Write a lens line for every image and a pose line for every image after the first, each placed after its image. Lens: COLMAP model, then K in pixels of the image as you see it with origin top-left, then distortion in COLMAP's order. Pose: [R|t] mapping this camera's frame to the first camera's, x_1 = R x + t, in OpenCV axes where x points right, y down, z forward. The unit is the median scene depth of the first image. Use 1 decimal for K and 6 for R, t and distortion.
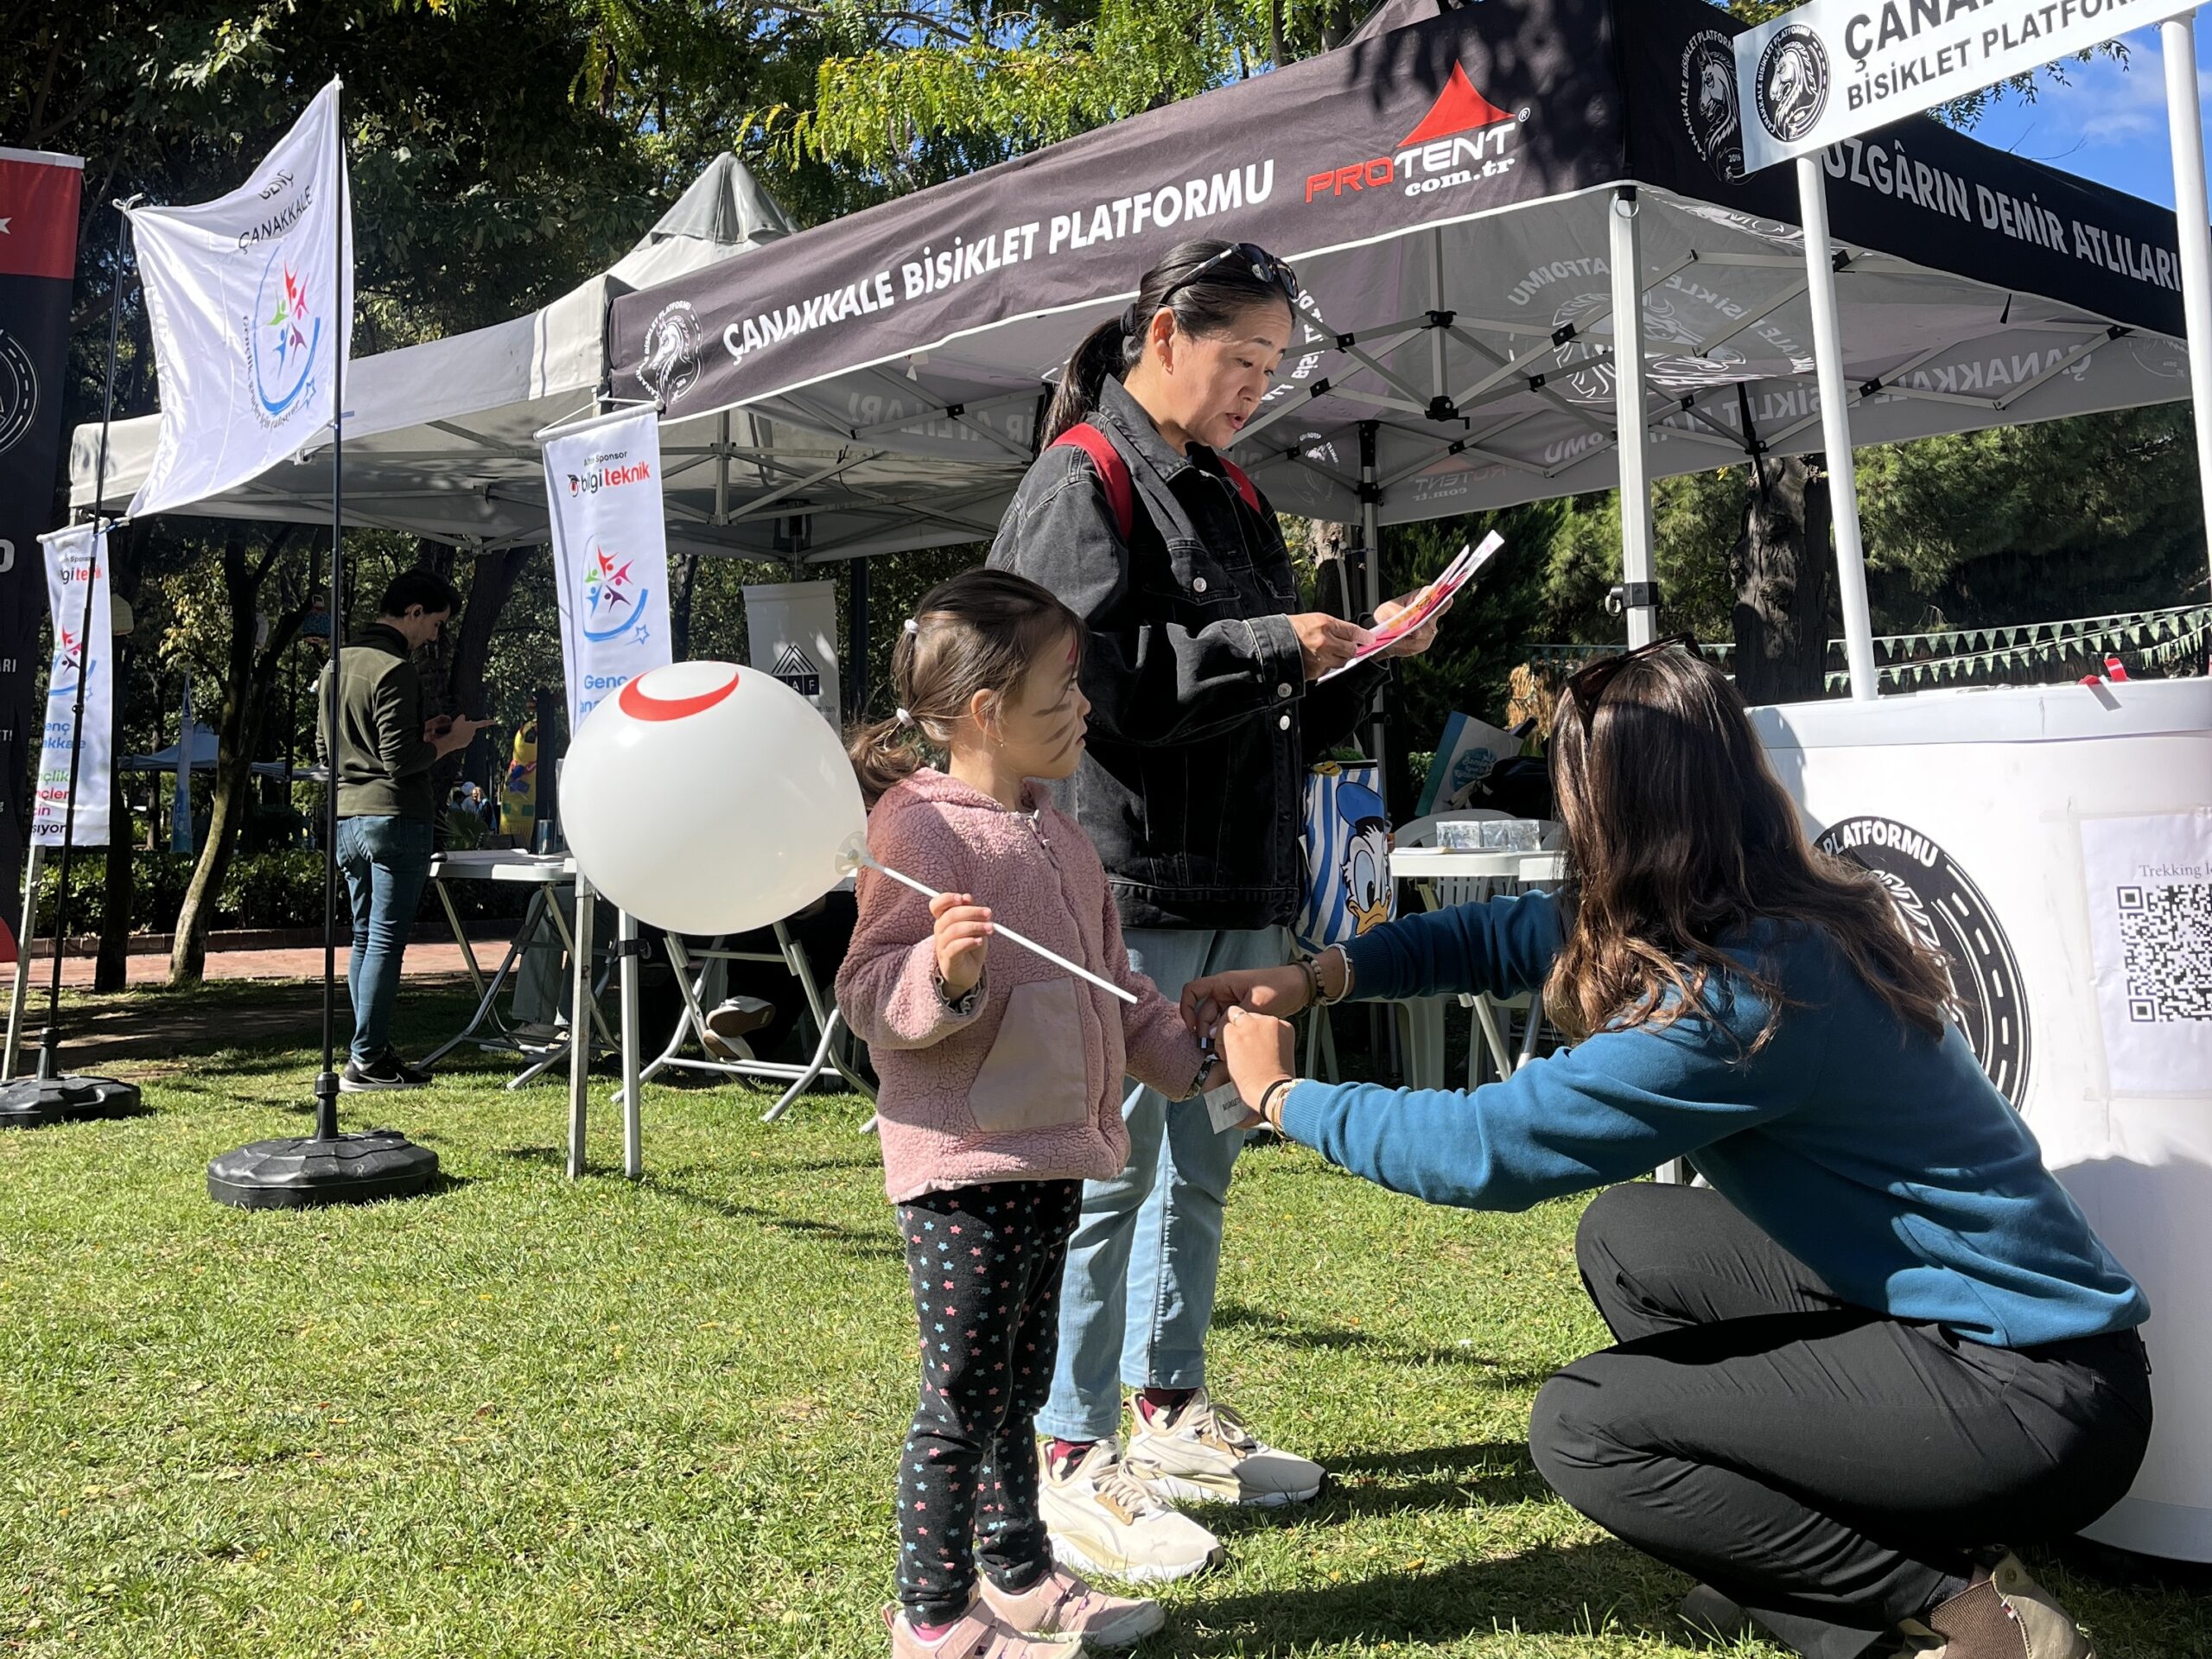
lens RADIAL K [[1836.4, 0, 1106.1], [0, 1836.4, 821.6], [0, 0, 1]] dist [-0.011314, -0.012701]
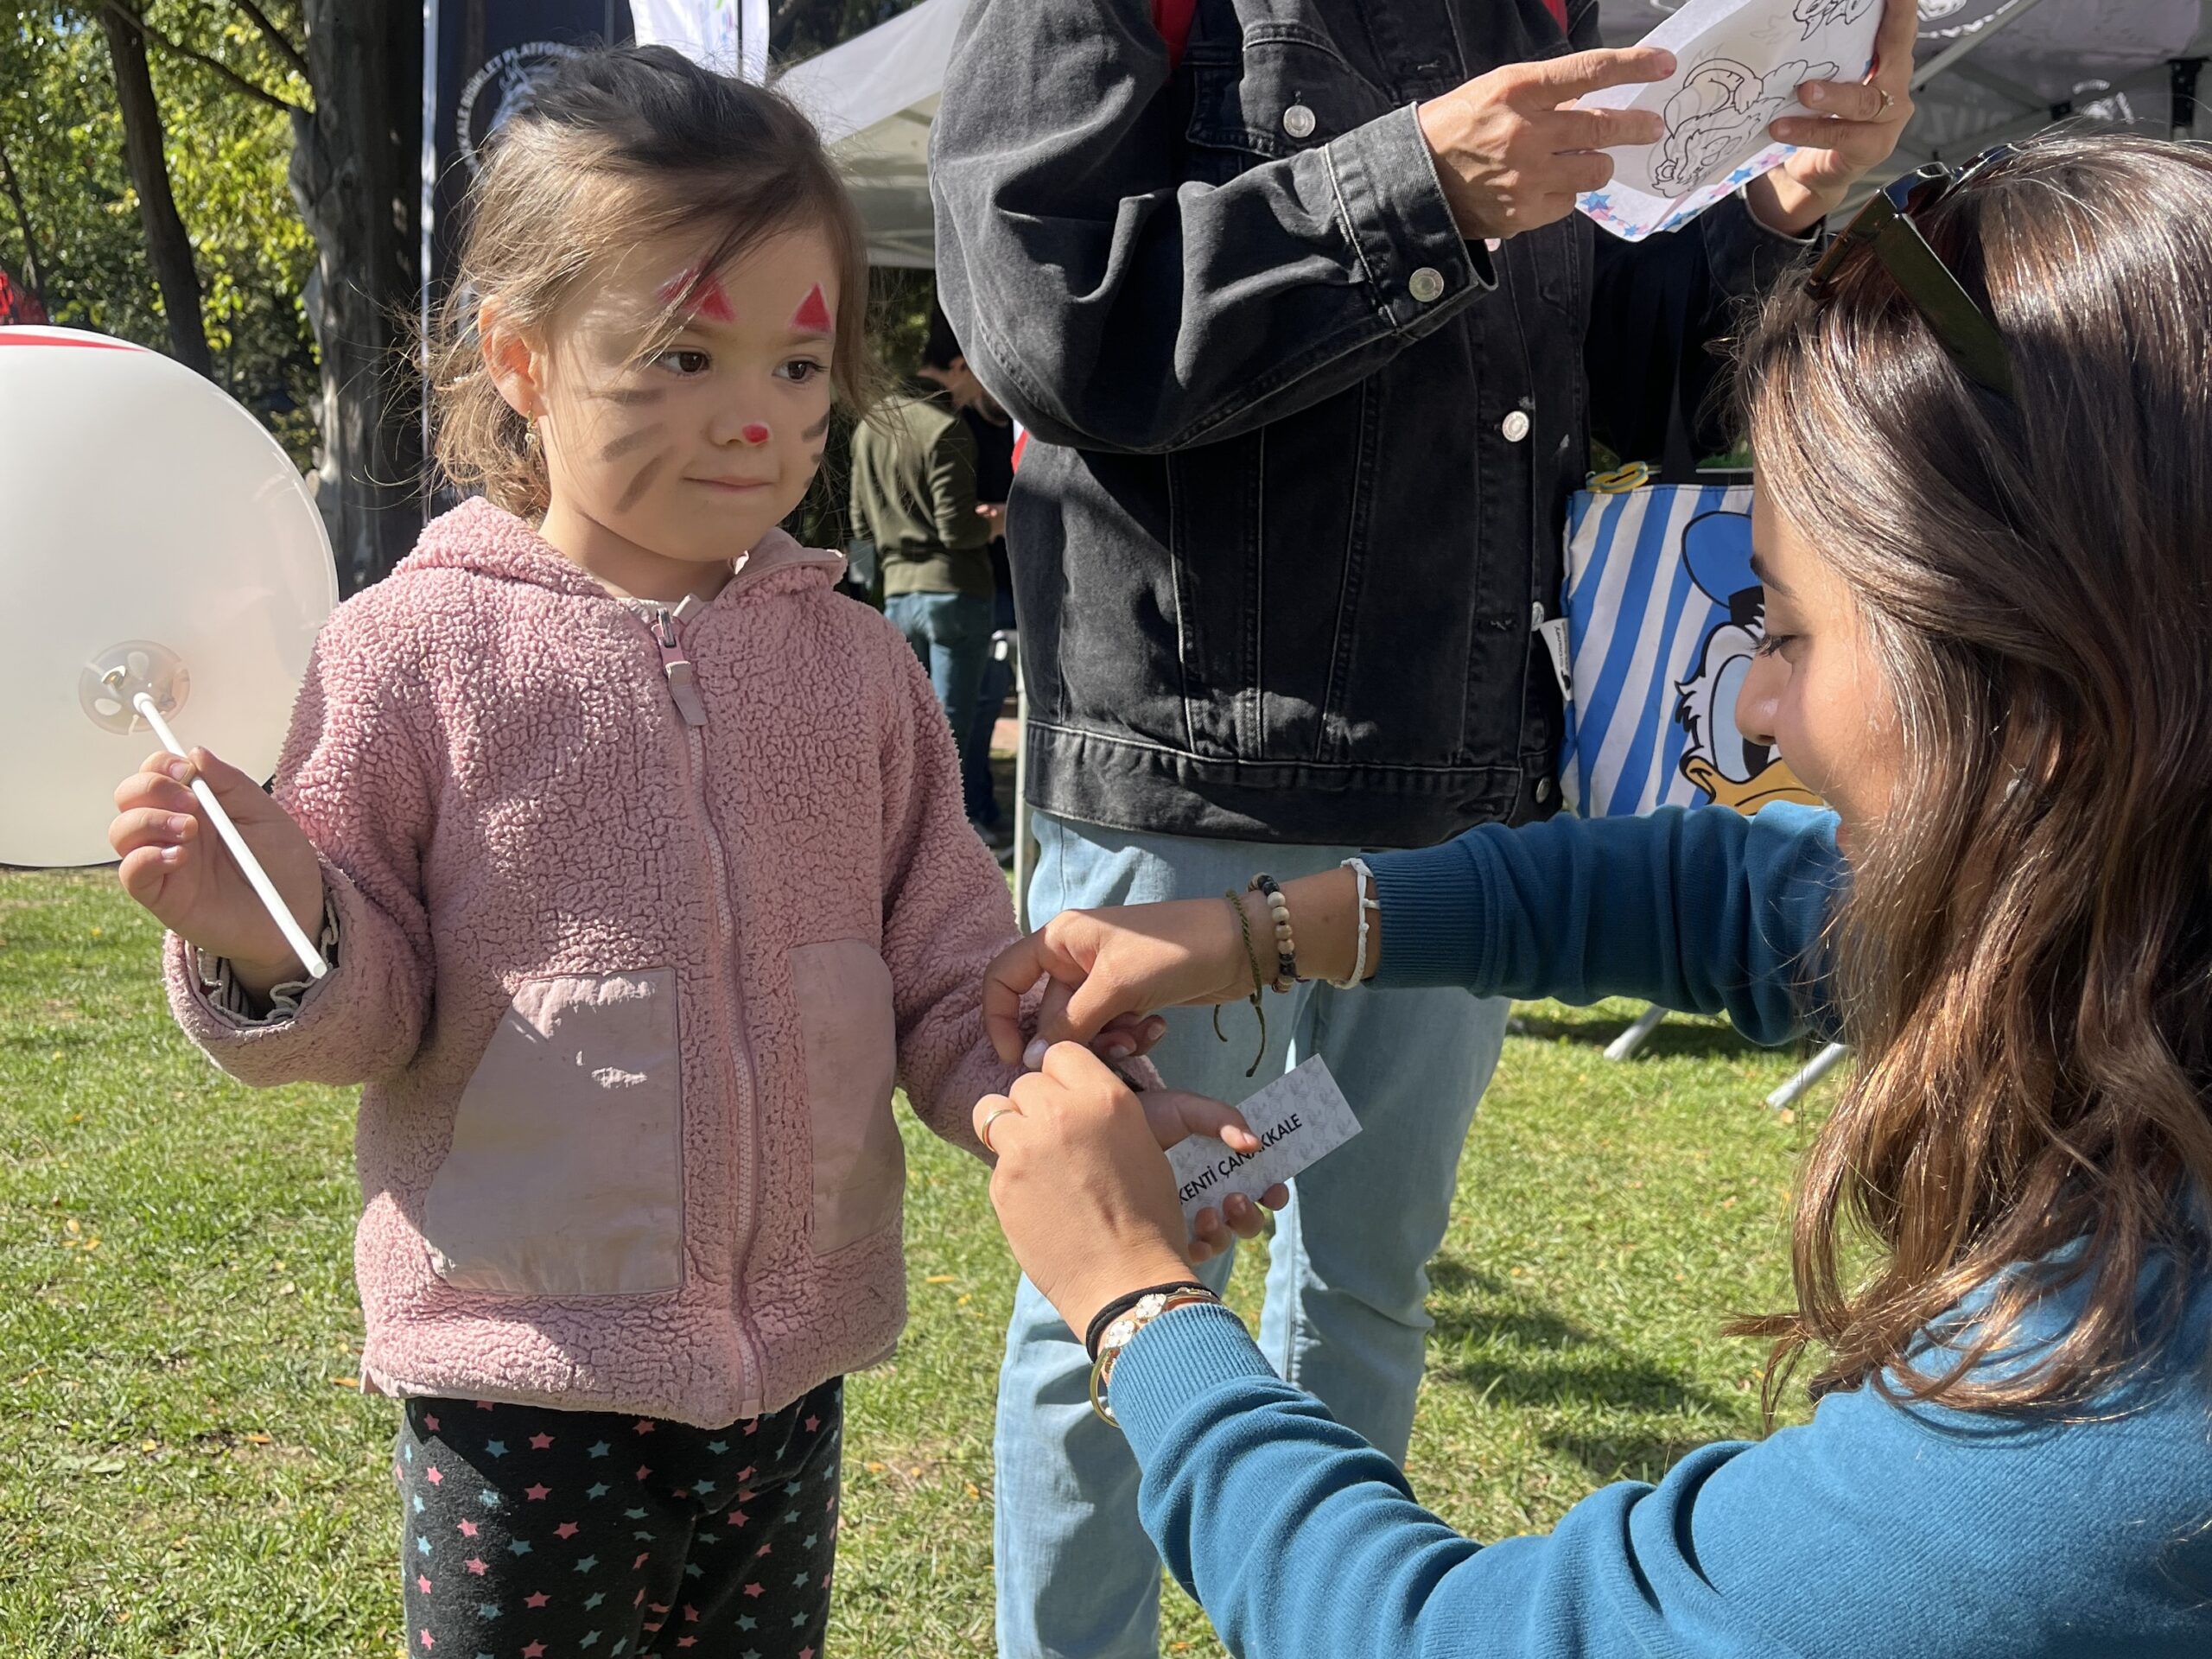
lens RADIAL K [[1836.4, 0, 1106.4], [0, 1836.4, 832.8], [0, 0, 1]] dist [-0.011314, -0.012701]
pose [[0.900565, 0.043588, -0.432530, 0.209724], [0.013594, 0.991650, 0.128237, -0.001667], [0.434508, -0.121365, 0.892453, 0.513714]]
